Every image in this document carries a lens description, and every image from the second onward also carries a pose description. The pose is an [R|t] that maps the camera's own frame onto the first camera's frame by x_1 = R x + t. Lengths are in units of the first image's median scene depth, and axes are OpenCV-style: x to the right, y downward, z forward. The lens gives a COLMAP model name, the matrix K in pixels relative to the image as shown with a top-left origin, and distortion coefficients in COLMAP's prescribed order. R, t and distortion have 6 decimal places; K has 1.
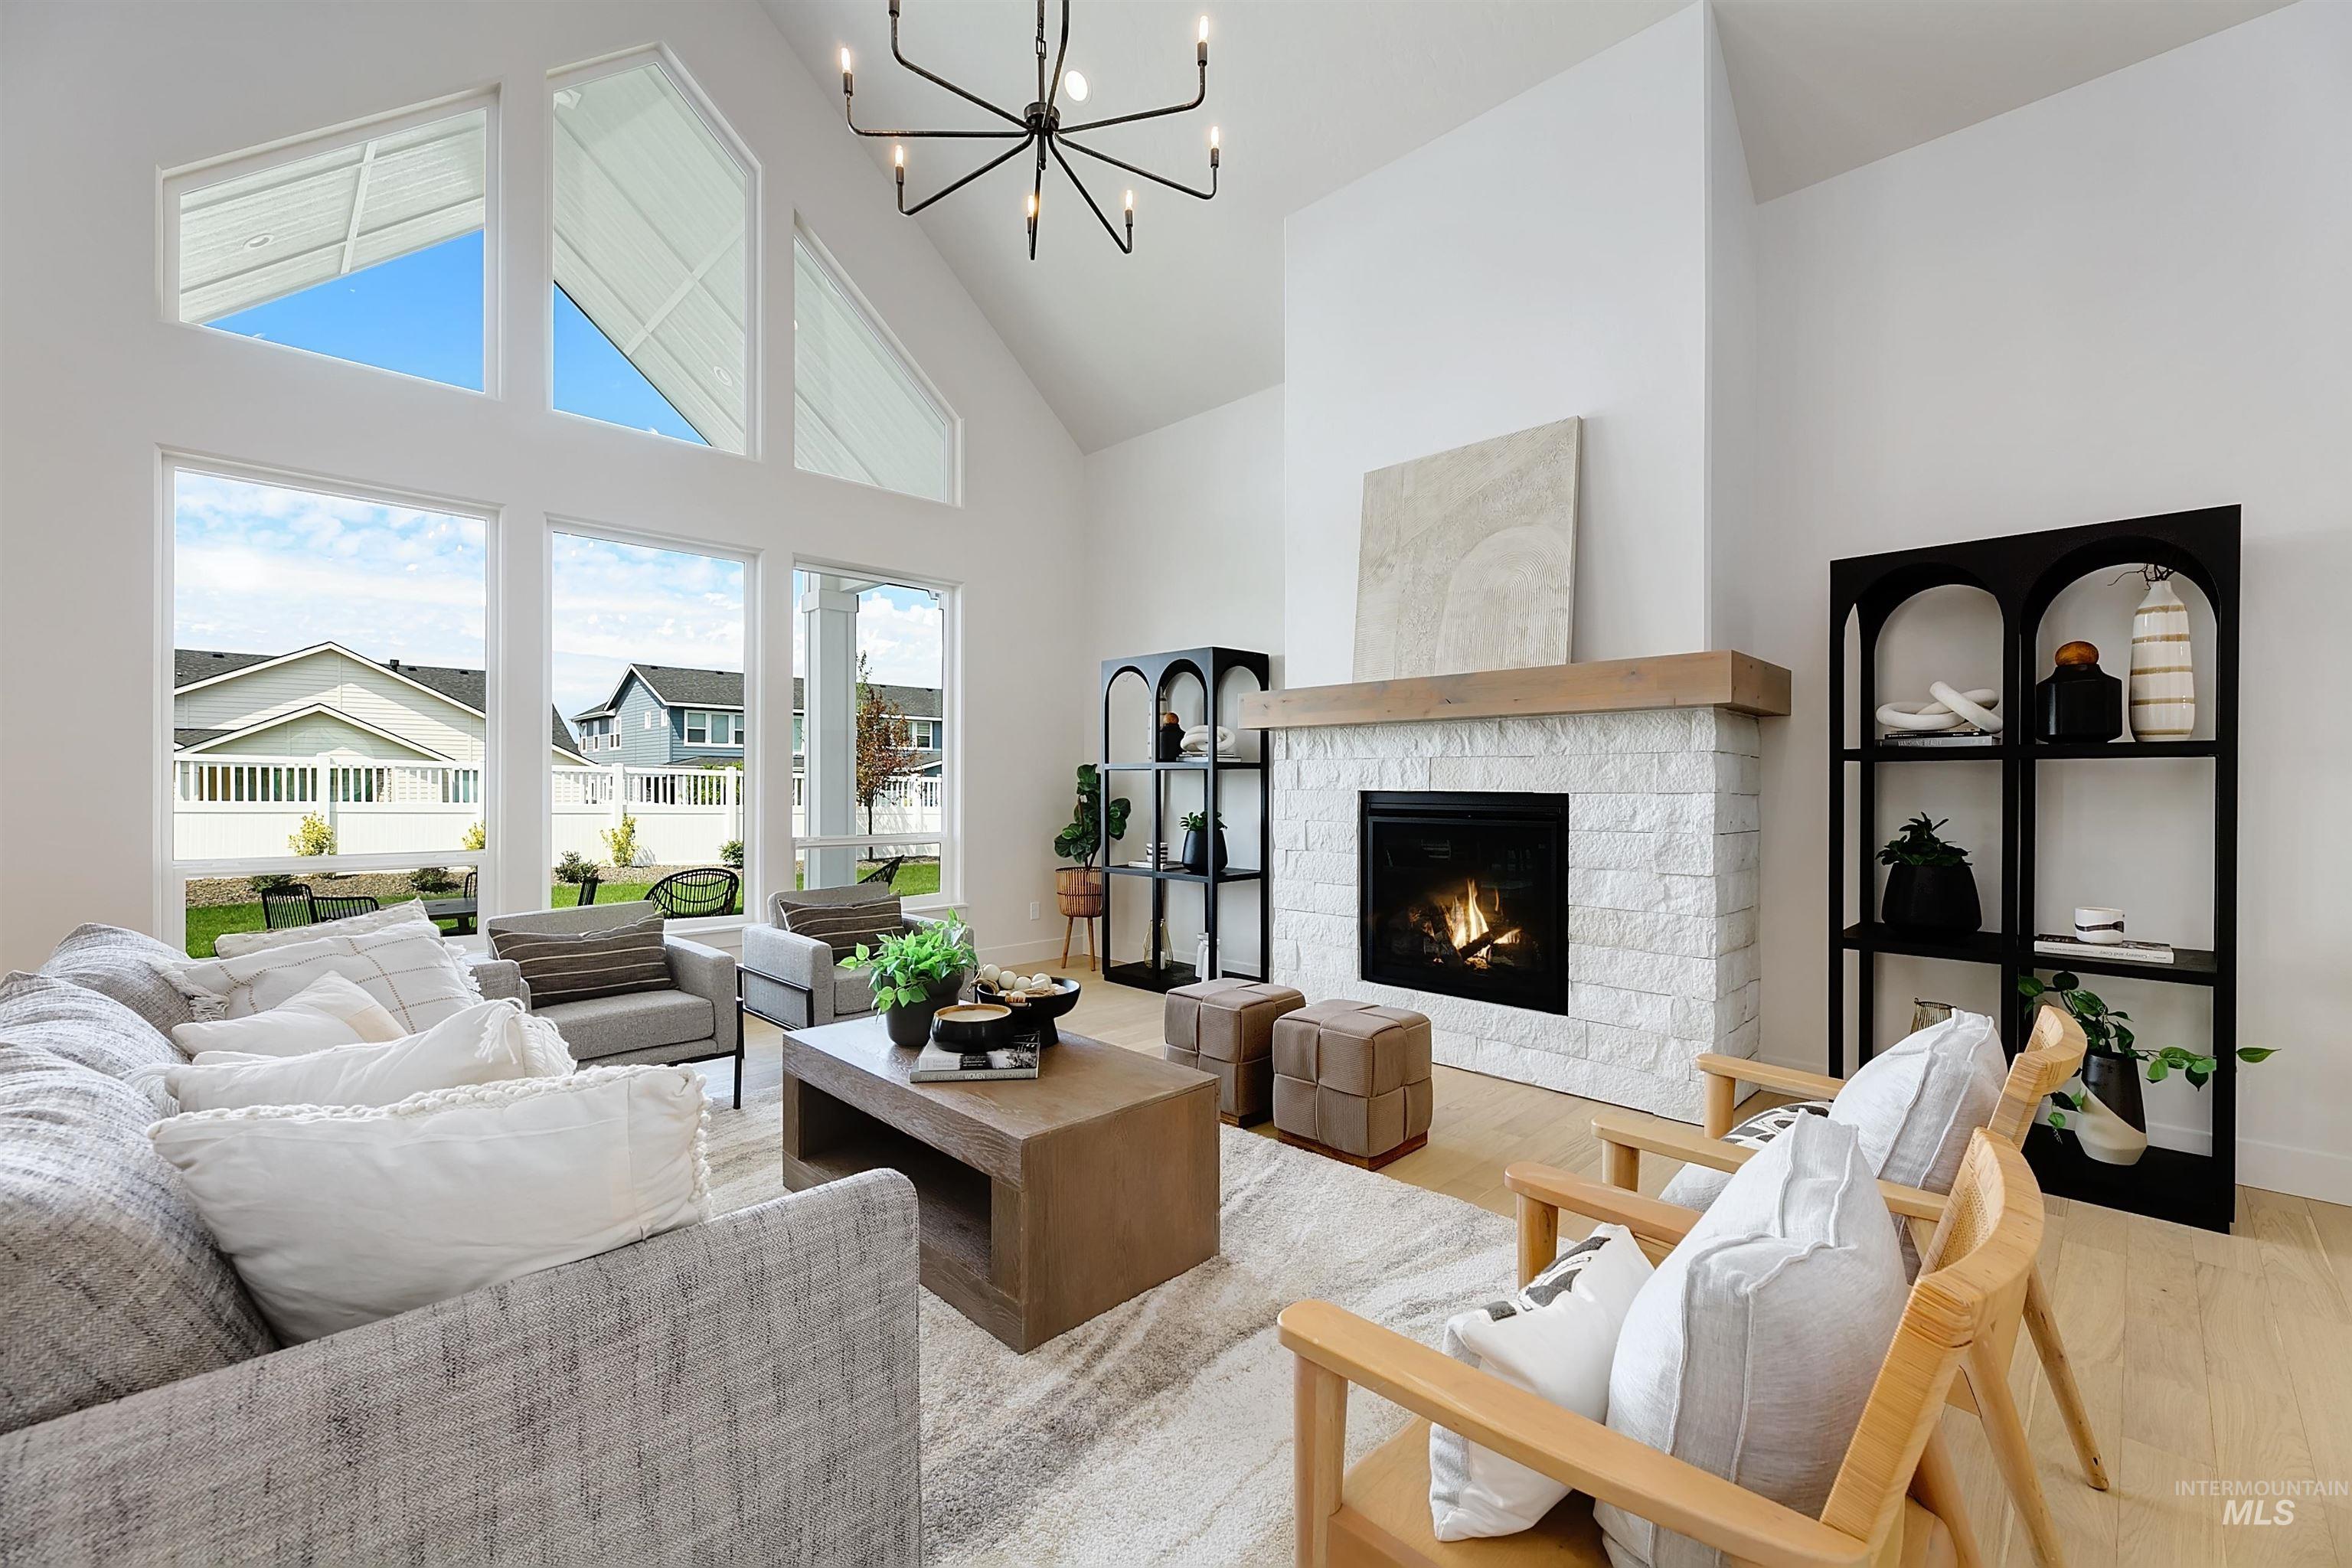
lens RADIAL K [[952.0, 0, 1156.1], [0, 952.0, 788.5], [0, 0, 1]] dist [0.002822, -0.000275]
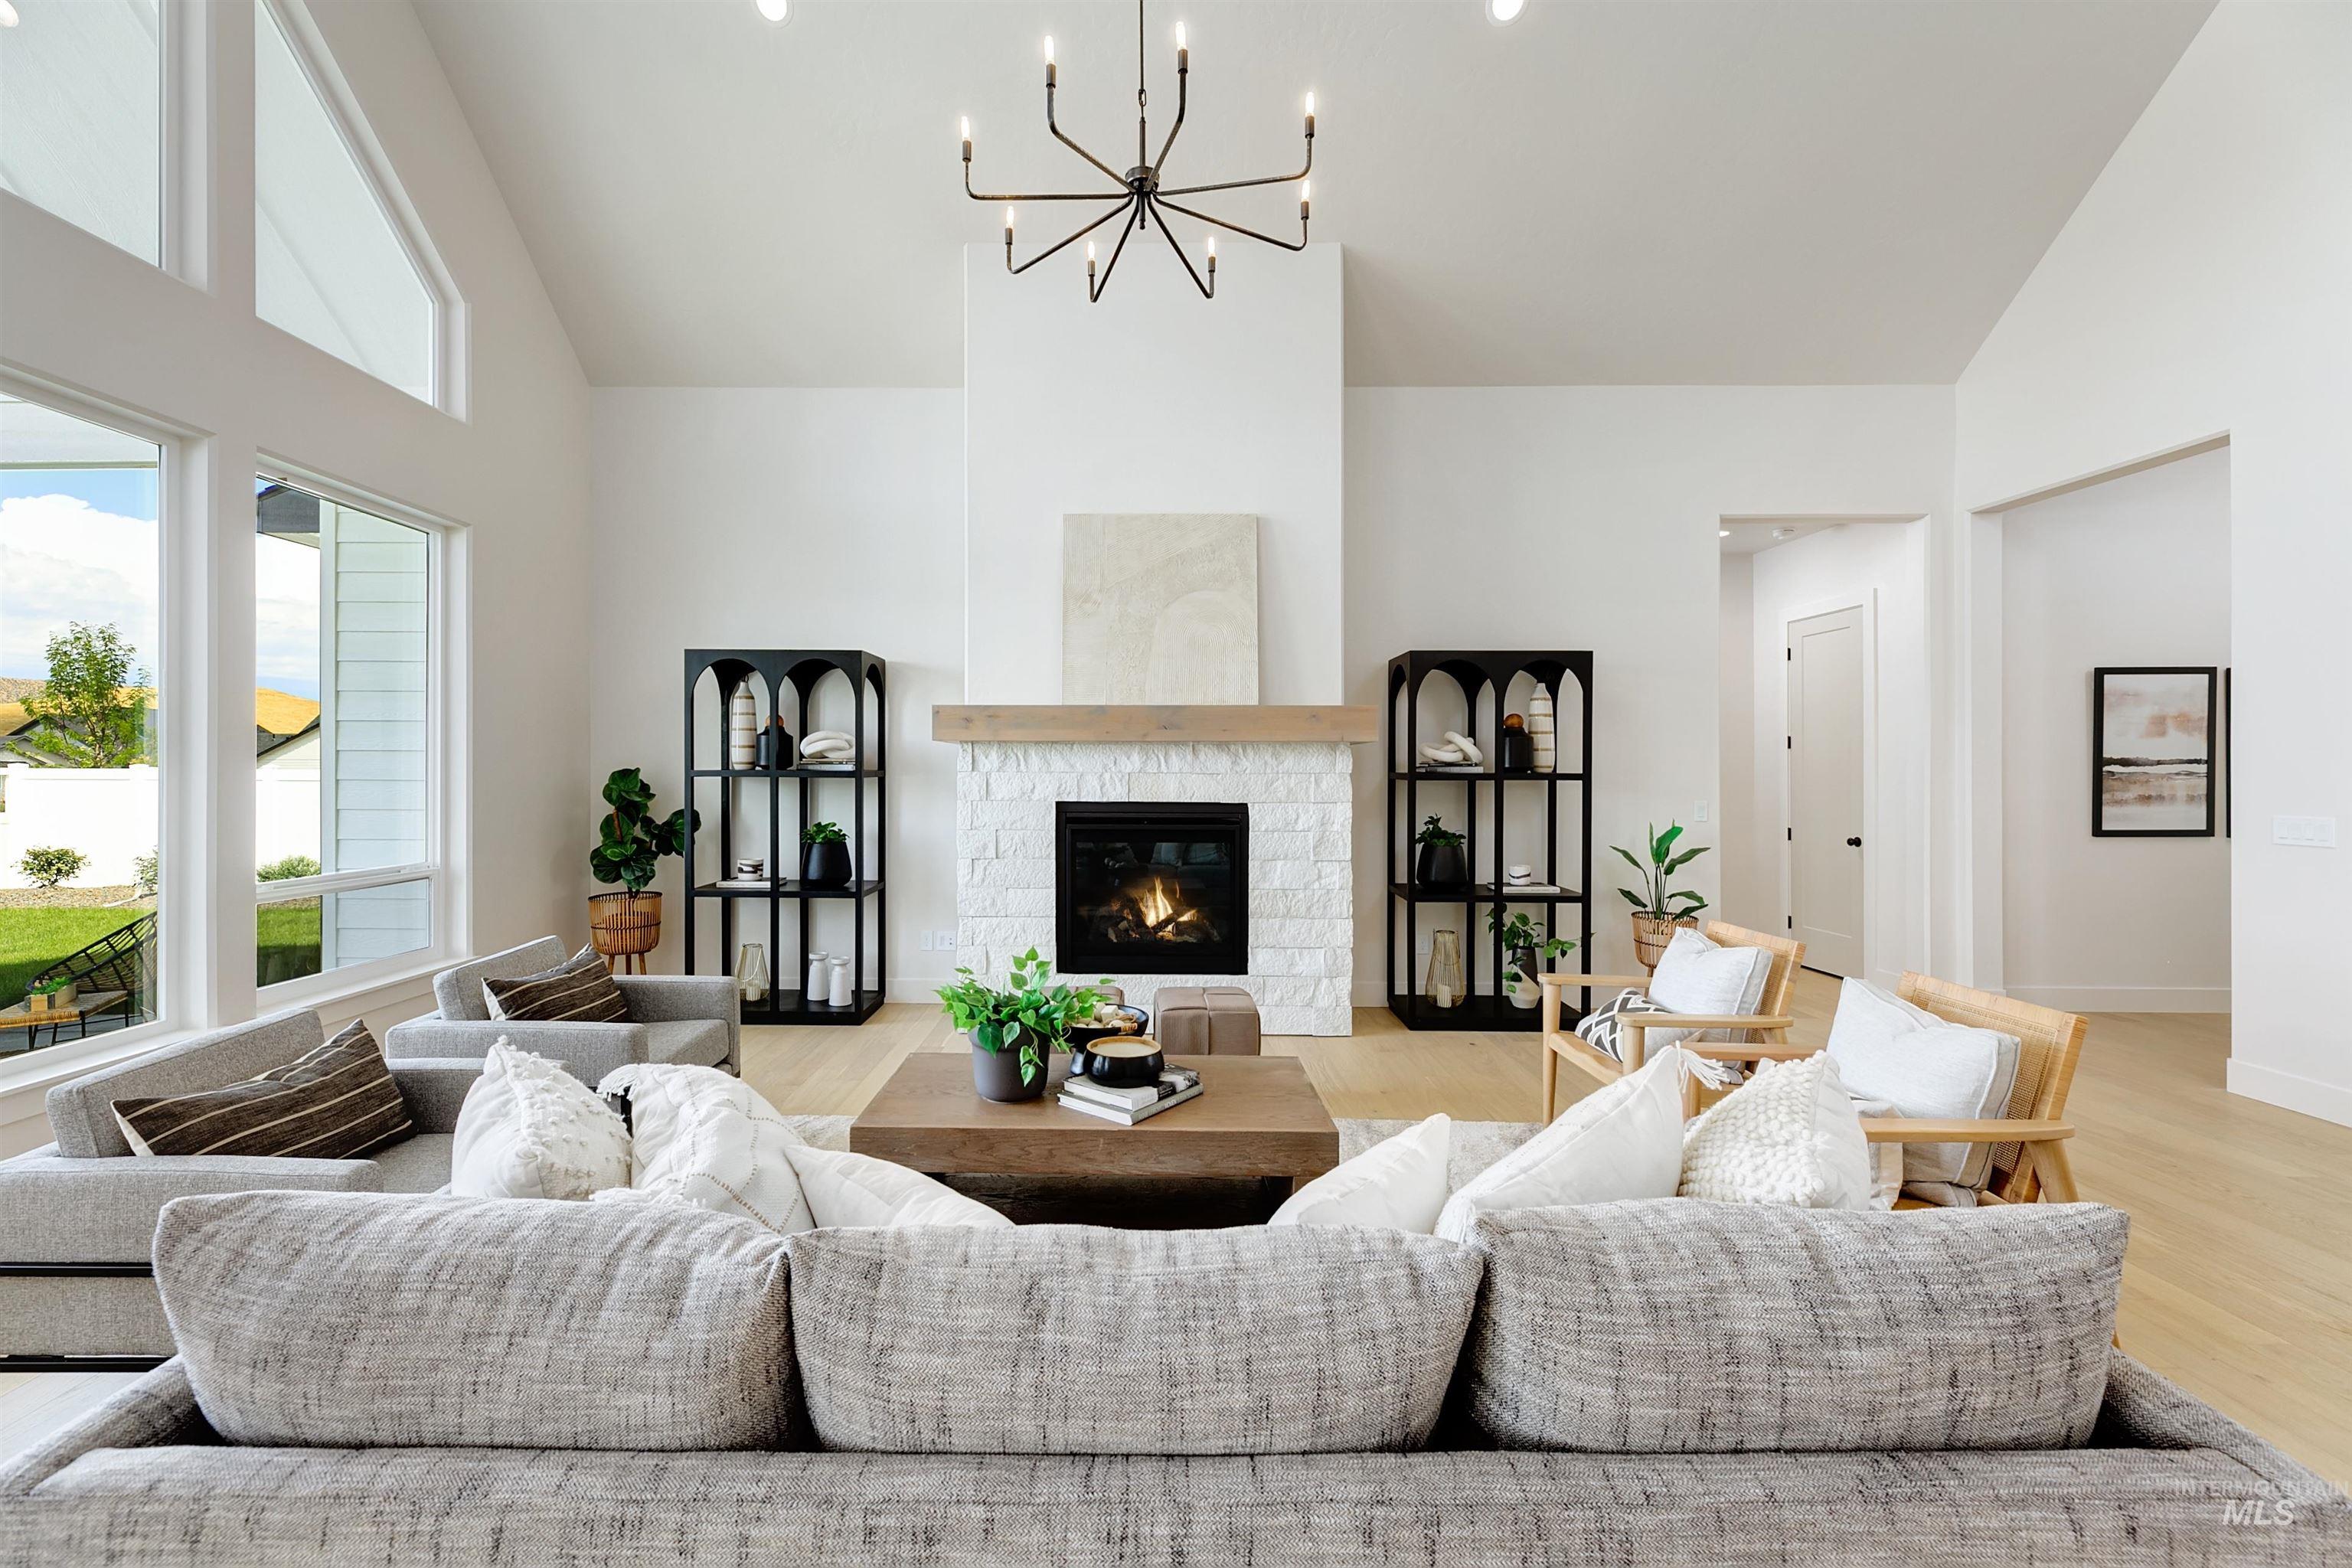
lens RADIAL K [[952.0, 0, 1156.3], [0, 952.0, 775.4], [0, 0, 1]] dist [0.002822, -0.000275]
pose [[0.716416, -0.003098, 0.697667, -0.564891], [0.001122, 0.999994, 0.003288, -0.037070], [-0.697672, -0.001573, 0.716415, 0.158770]]
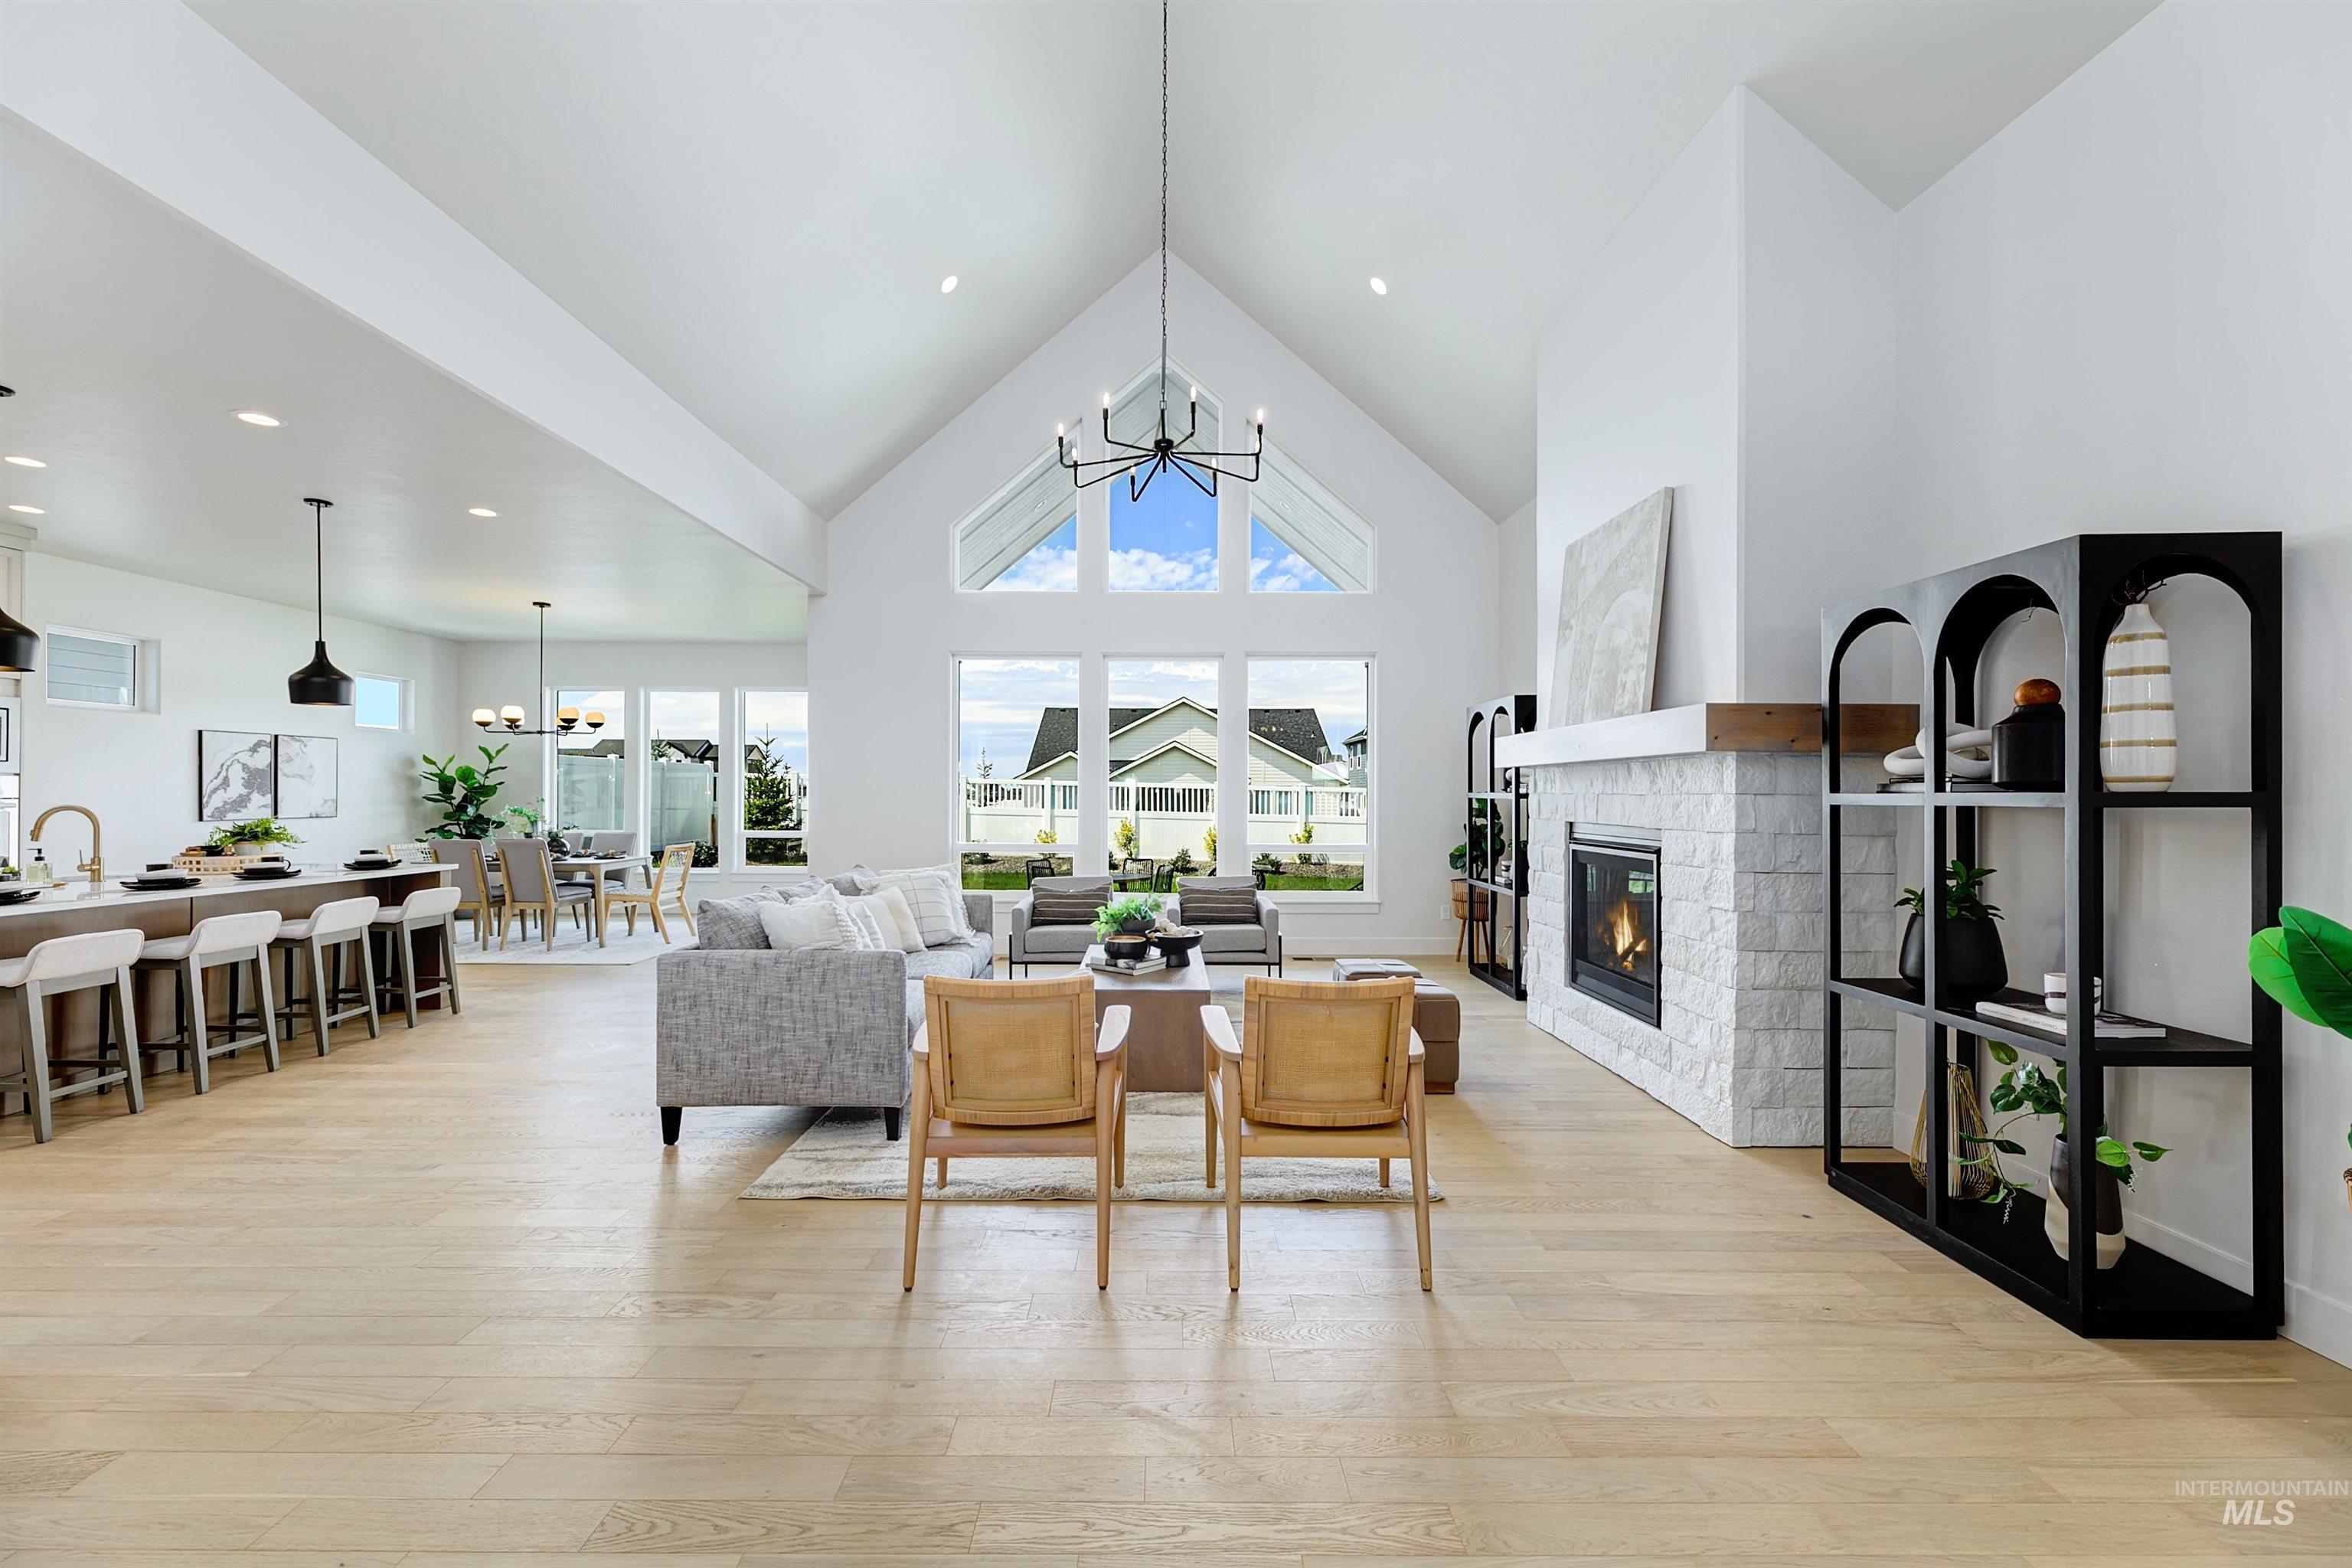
lens RADIAL K [[952.0, 0, 1167.4], [0, 952.0, 786.7], [0, 0, 1]] dist [0.002822, -0.000275]
pose [[0.714055, -0.005141, -0.700071, 0.795327], [-0.003298, 0.999937, -0.010708, -0.030043], [0.700082, 0.009955, 0.713993, -0.186716]]
